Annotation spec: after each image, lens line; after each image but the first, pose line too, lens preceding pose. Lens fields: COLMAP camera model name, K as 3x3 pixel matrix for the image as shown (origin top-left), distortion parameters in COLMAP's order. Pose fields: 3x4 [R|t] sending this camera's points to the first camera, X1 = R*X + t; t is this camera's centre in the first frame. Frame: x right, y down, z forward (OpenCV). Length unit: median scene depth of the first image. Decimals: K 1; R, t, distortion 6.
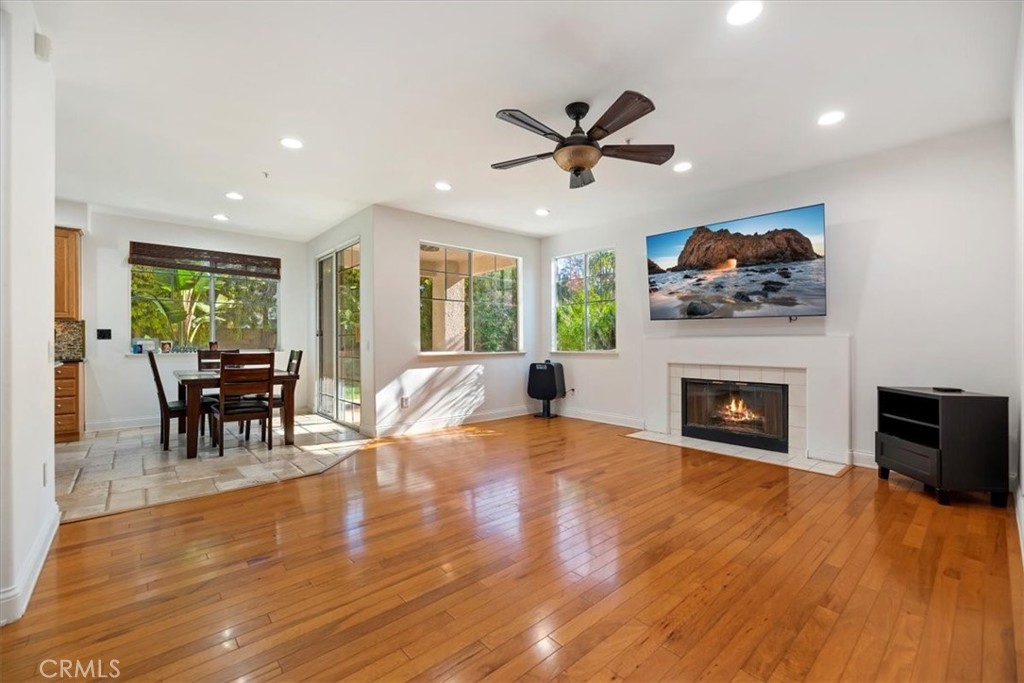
lens RADIAL K [[423.7, 0, 510.7], [0, 423.7, 346.4], [0, 0, 1]] dist [-0.002111, -0.000172]
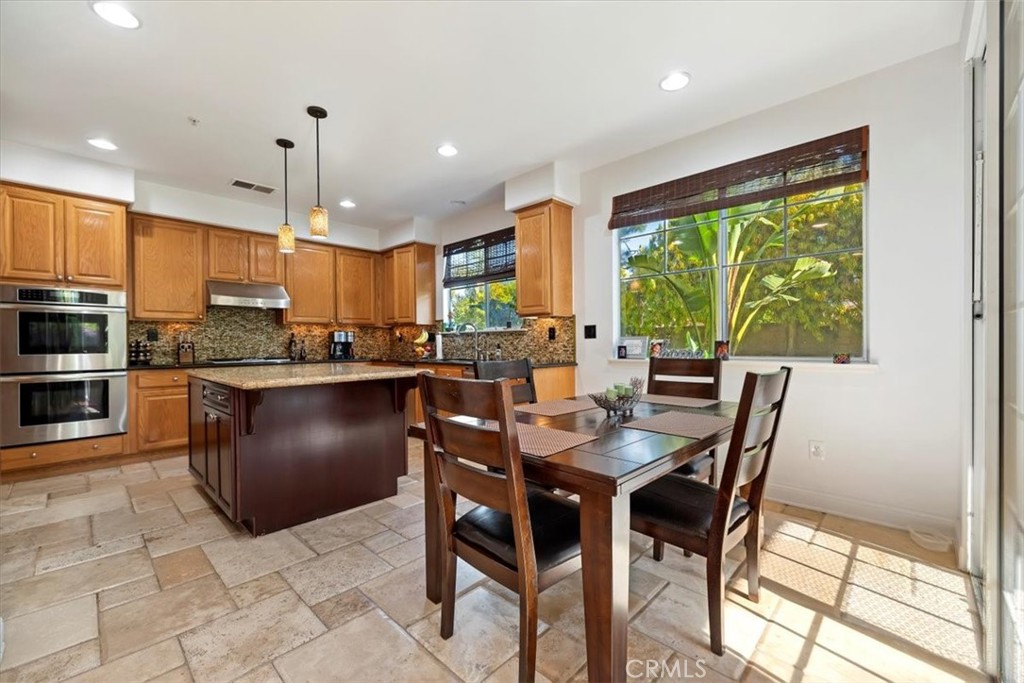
lens RADIAL K [[423.7, 0, 510.7], [0, 423.7, 346.4], [0, 0, 1]] dist [-0.002111, -0.000172]
pose [[0.082532, 0.007710, -0.996559, -0.220404], [-0.001627, 0.999970, 0.007601, -0.008199], [0.996587, 0.000994, 0.082542, 0.777765]]
